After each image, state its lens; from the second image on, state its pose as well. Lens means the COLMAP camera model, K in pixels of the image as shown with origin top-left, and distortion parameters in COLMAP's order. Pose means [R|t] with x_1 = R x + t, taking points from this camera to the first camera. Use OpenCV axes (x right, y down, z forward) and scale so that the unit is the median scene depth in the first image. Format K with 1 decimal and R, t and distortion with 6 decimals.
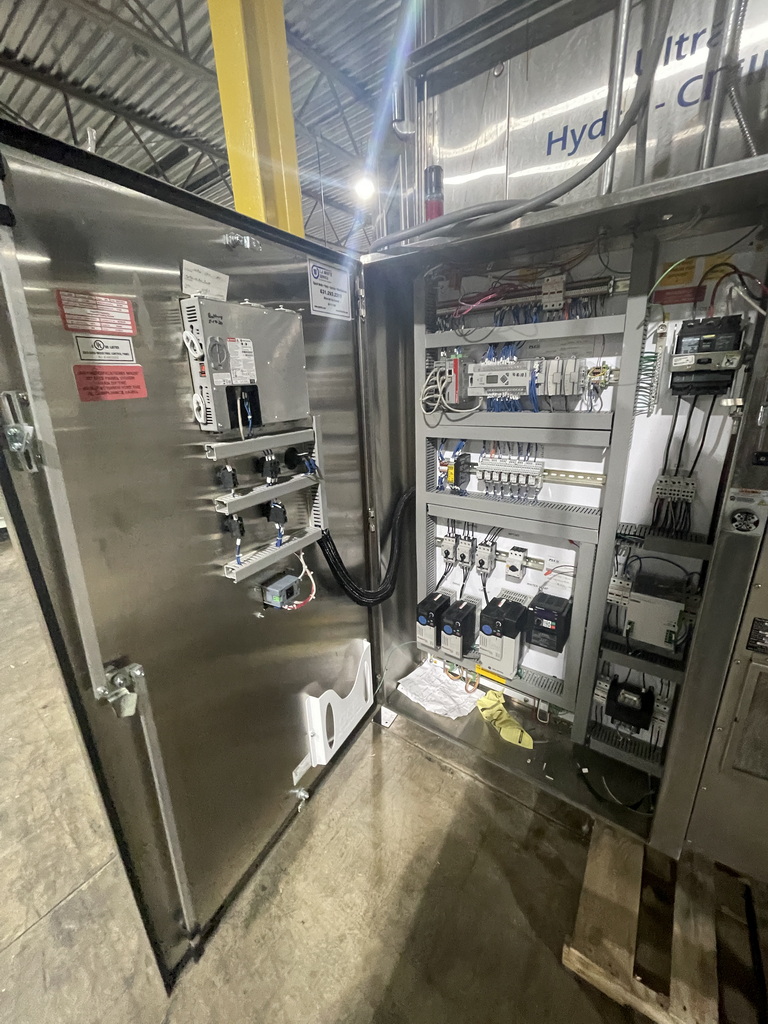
lens RADIAL K [[414.9, 0, 381.1], [0, 414.9, 508.4], [0, 0, 1]] dist [-0.003273, -0.000157]
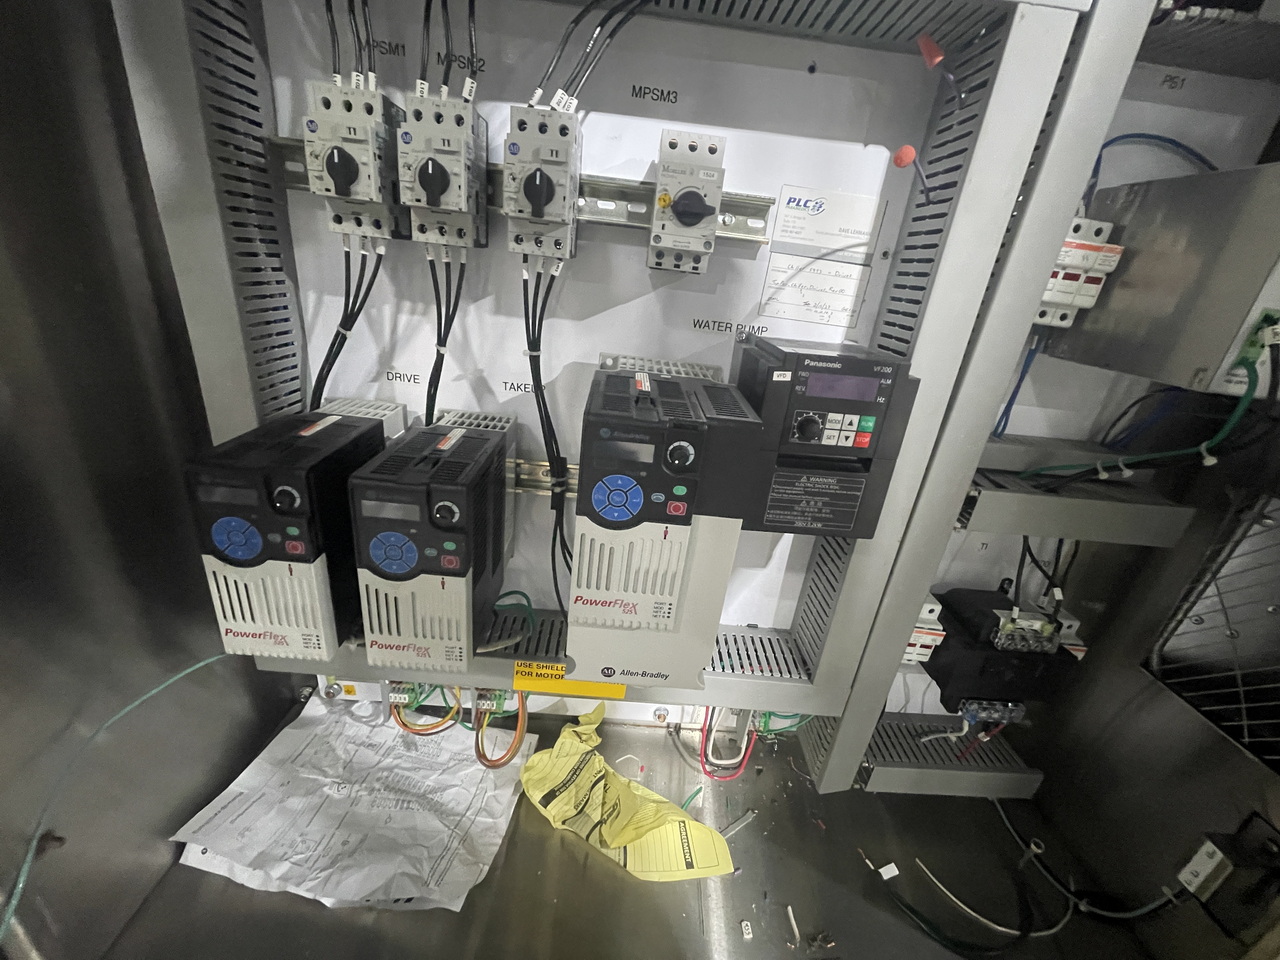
lens RADIAL K [[518.6, 0, 638.4], [0, 518.6, 482.7], [0, 0, 1]] dist [-0.003273, -0.000157]
pose [[0.786015, -0.121248, 0.606200, 0.147593], [0.051272, 0.989985, 0.131530, 0.318199], [-0.616077, -0.072304, 0.784360, 1.010455]]
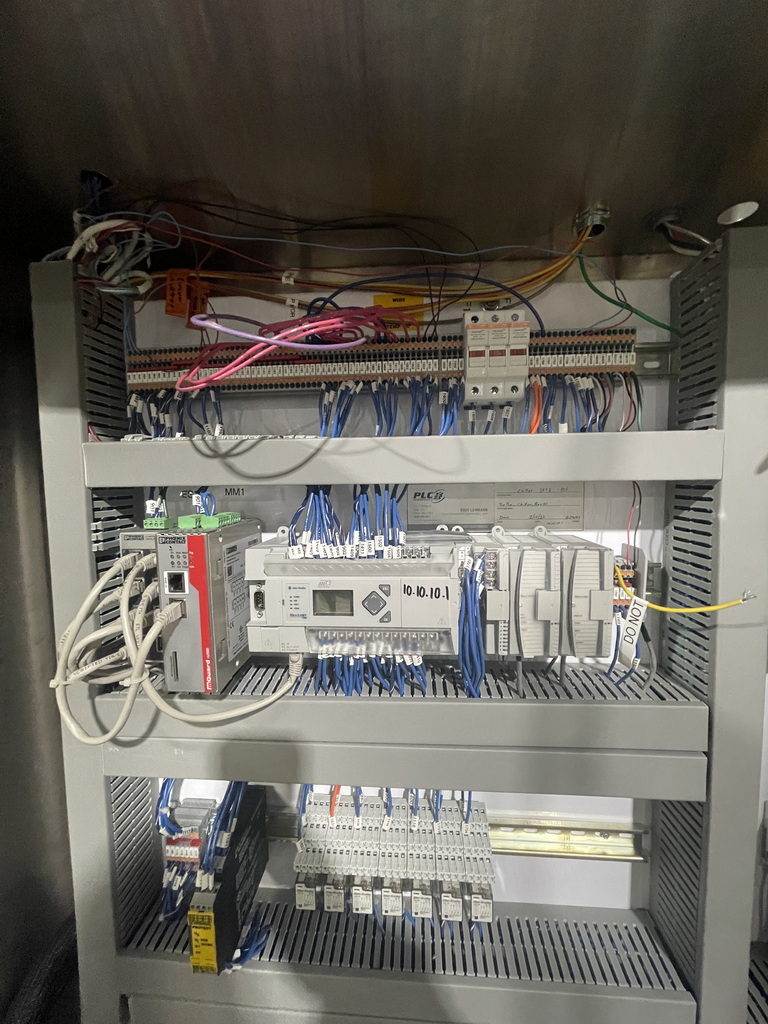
lens RADIAL K [[414.9, 0, 384.6], [0, 414.9, 508.8], [0, 0, 1]] dist [-0.003273, -0.000157]
pose [[0.848128, -0.011853, 0.529659, 0.163082], [0.142267, 0.968125, -0.206143, -0.351446], [-0.510333, 0.250188, 0.822780, 0.820811]]
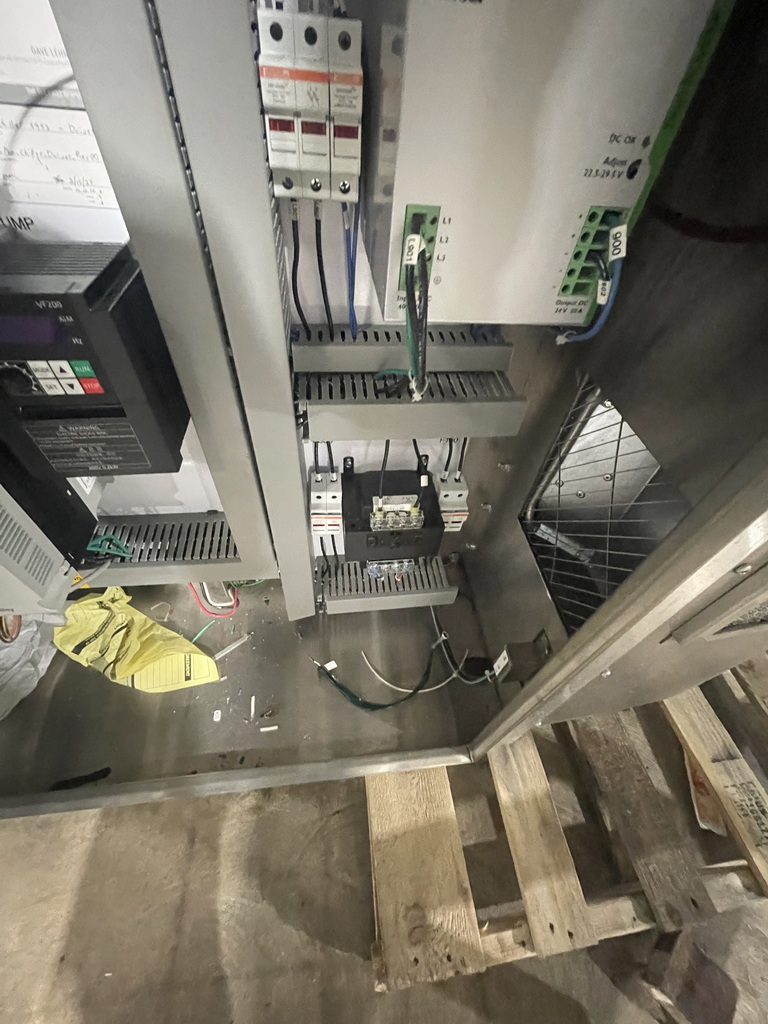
lens RADIAL K [[414.9, 0, 383.8], [0, 414.9, 511.1], [0, 0, 1]] dist [-0.003273, -0.000157]
pose [[0.728776, -0.454281, 0.512362, 0.462090], [0.115515, 0.819083, 0.561925, 0.283676], [-0.674939, -0.350332, 0.649404, 0.879996]]
